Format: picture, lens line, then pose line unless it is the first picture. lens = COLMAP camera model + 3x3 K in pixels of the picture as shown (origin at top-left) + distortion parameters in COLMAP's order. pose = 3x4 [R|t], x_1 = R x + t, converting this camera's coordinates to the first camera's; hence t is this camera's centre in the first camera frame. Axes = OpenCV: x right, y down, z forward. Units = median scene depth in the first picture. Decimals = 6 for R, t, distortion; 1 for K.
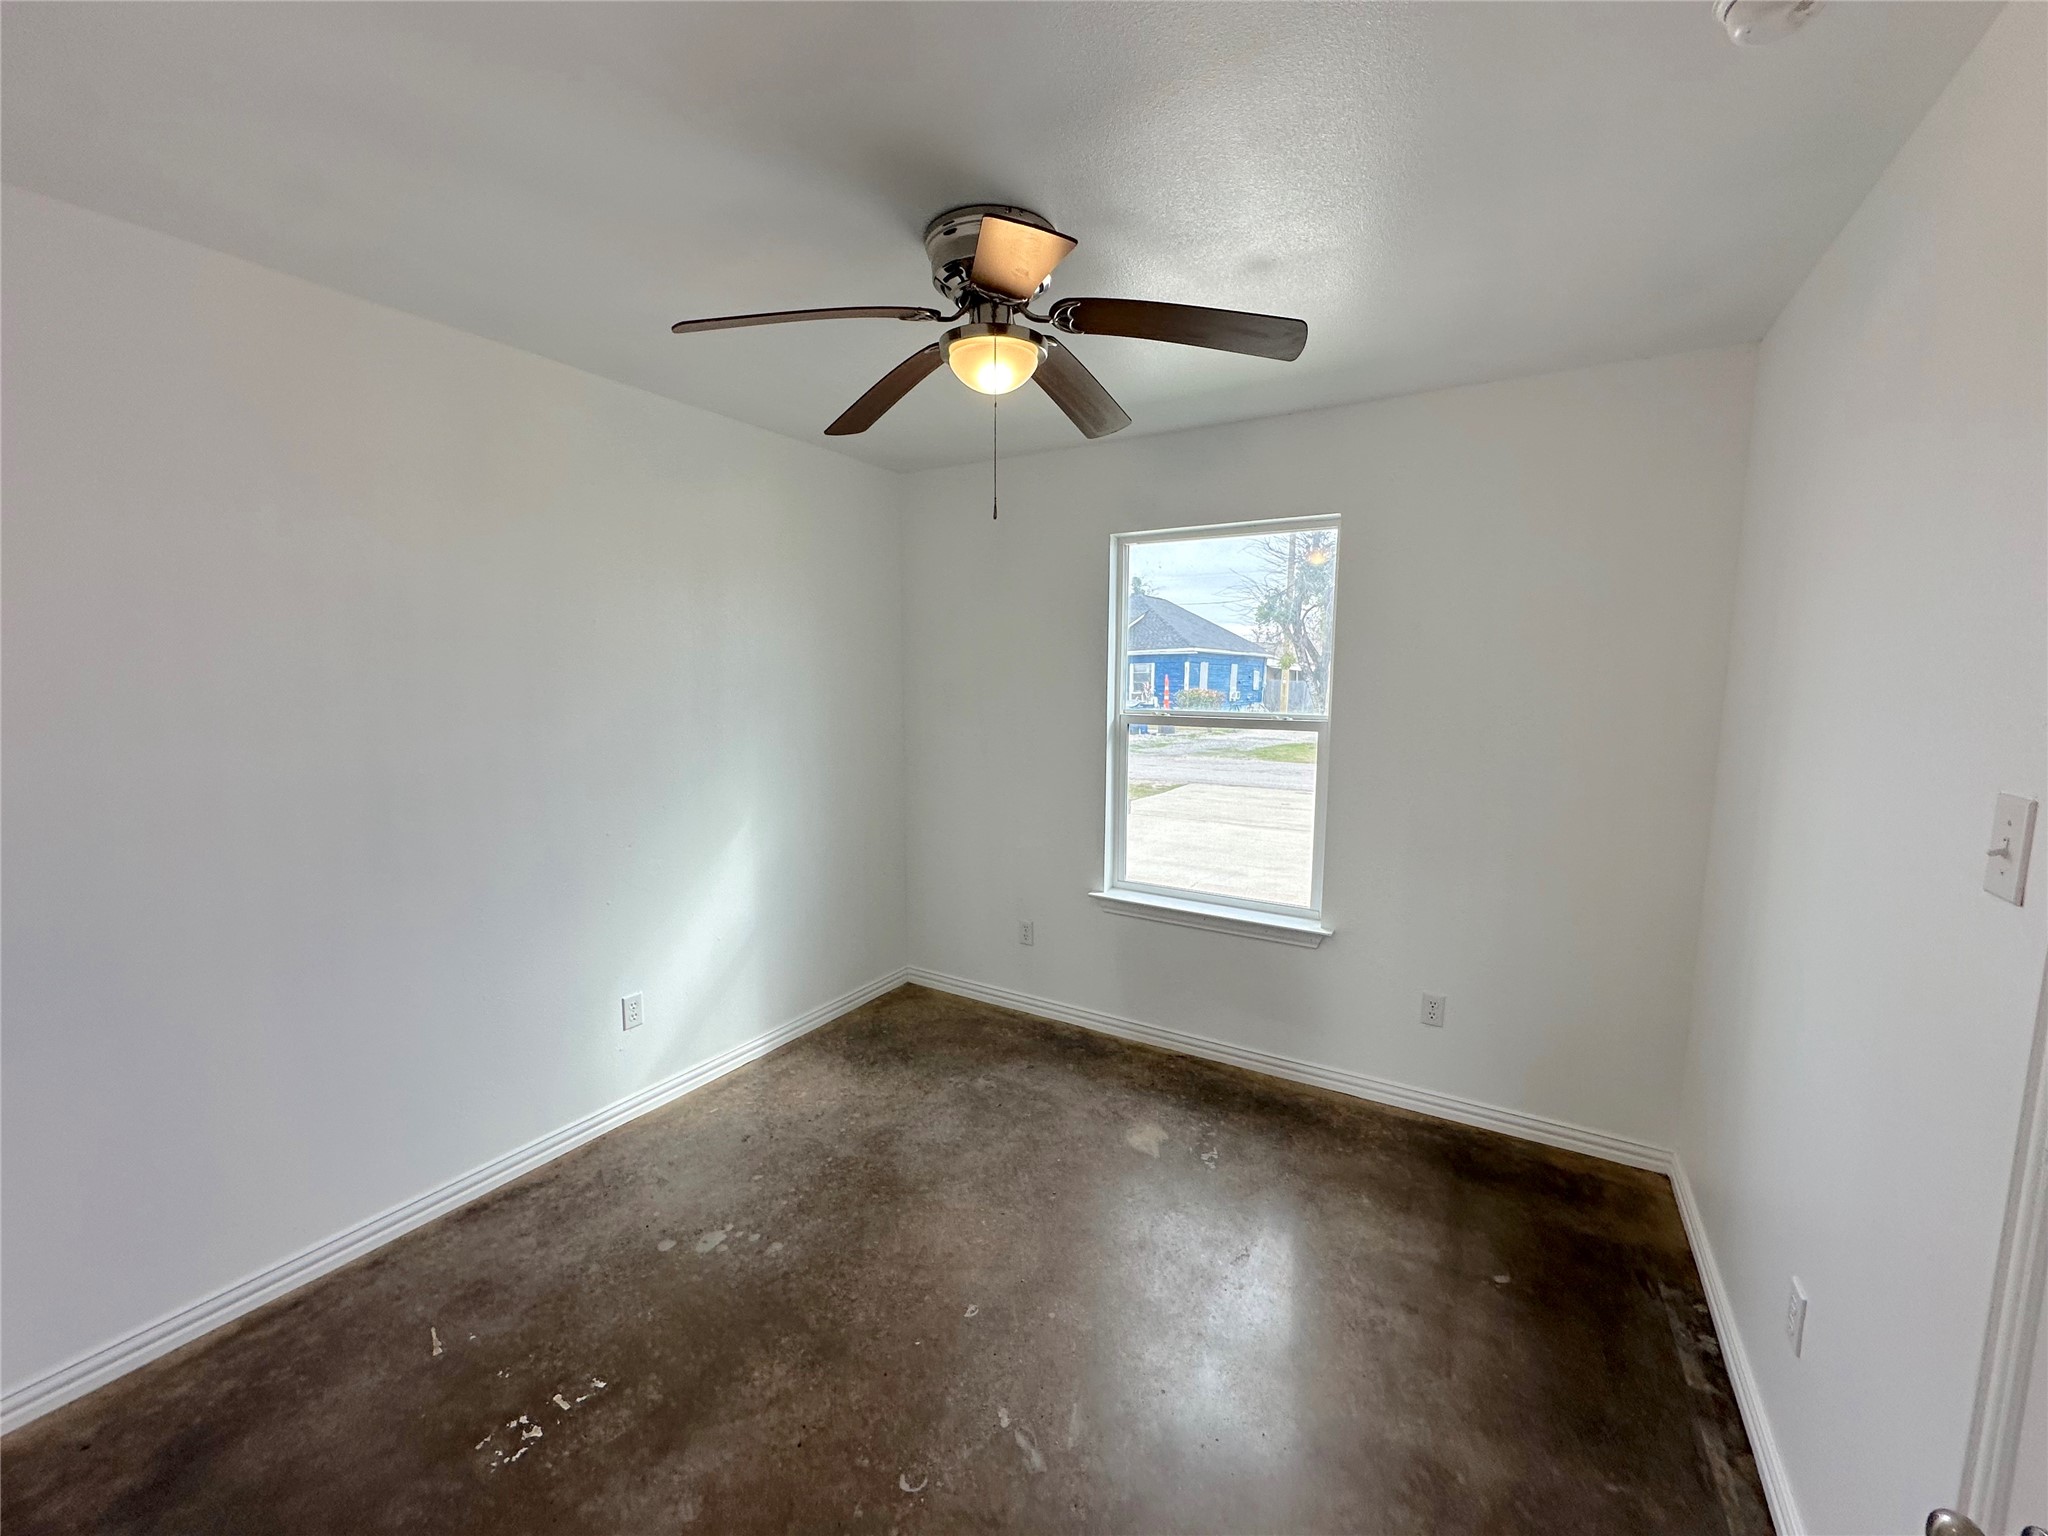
lens RADIAL K [[812.0, 0, 1024.0], [0, 812.0, 768.0], [0, 0, 1]] dist [-0.001568, -0.000057]
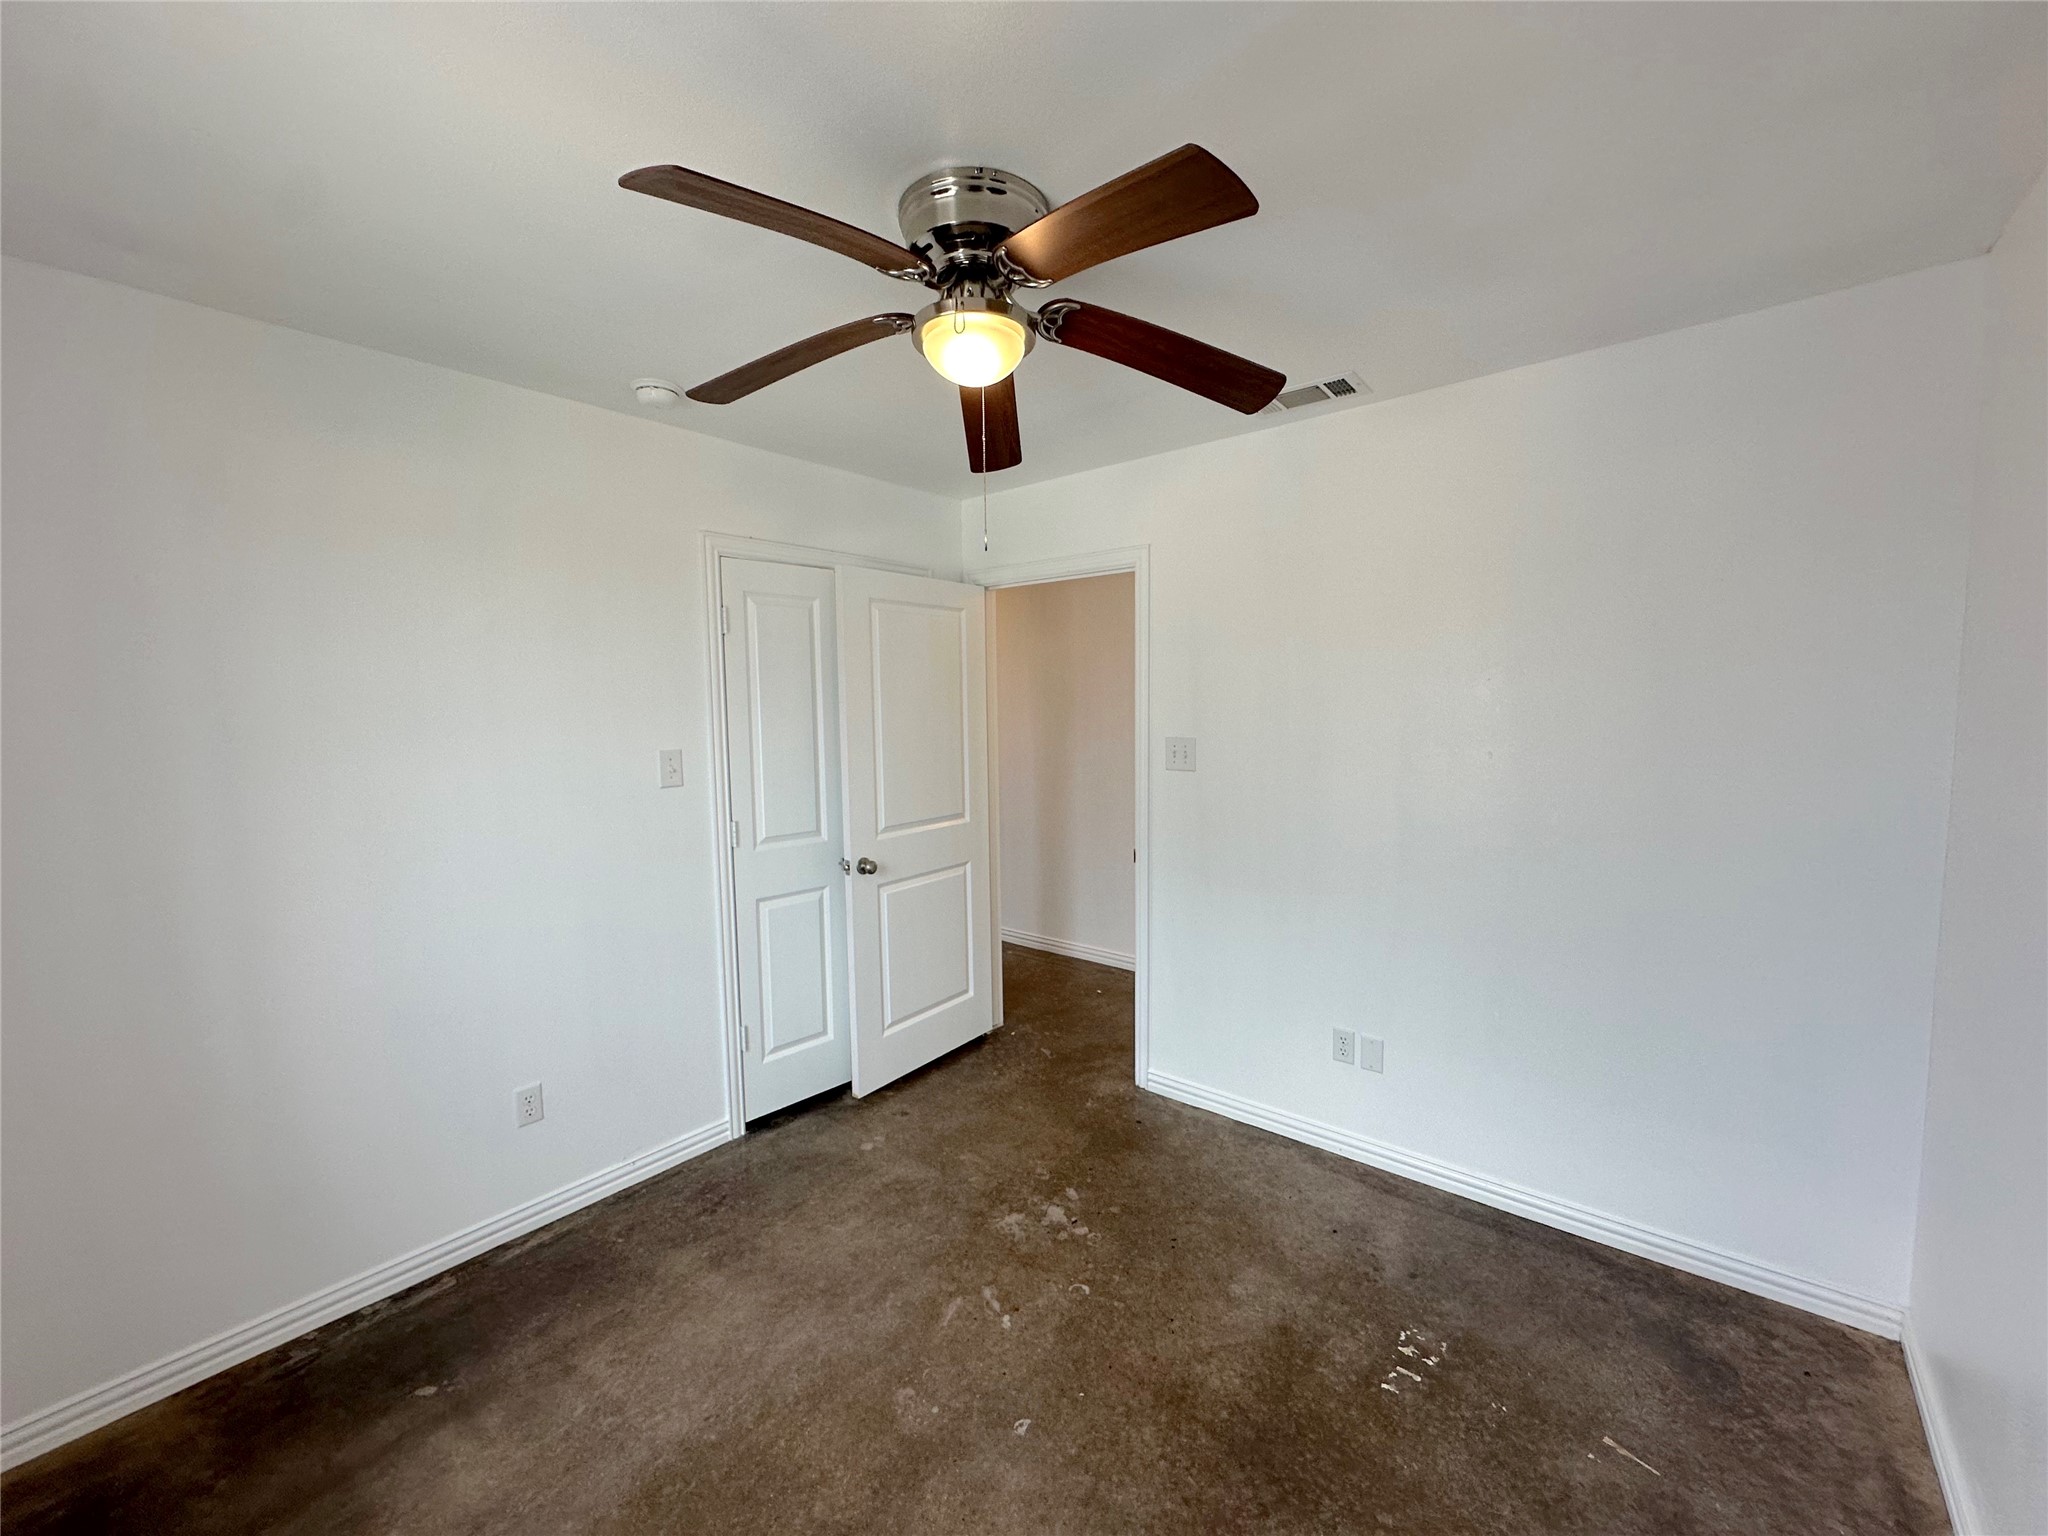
lens RADIAL K [[812.0, 0, 1024.0], [0, 812.0, 768.0], [0, 0, 1]] dist [-0.001568, -0.000057]
pose [[-0.987569, -0.002794, 0.157161, -0.217845], [0.029250, 0.979111, 0.201213, -0.221349], [-0.154440, 0.203308, -0.966858, 1.830923]]
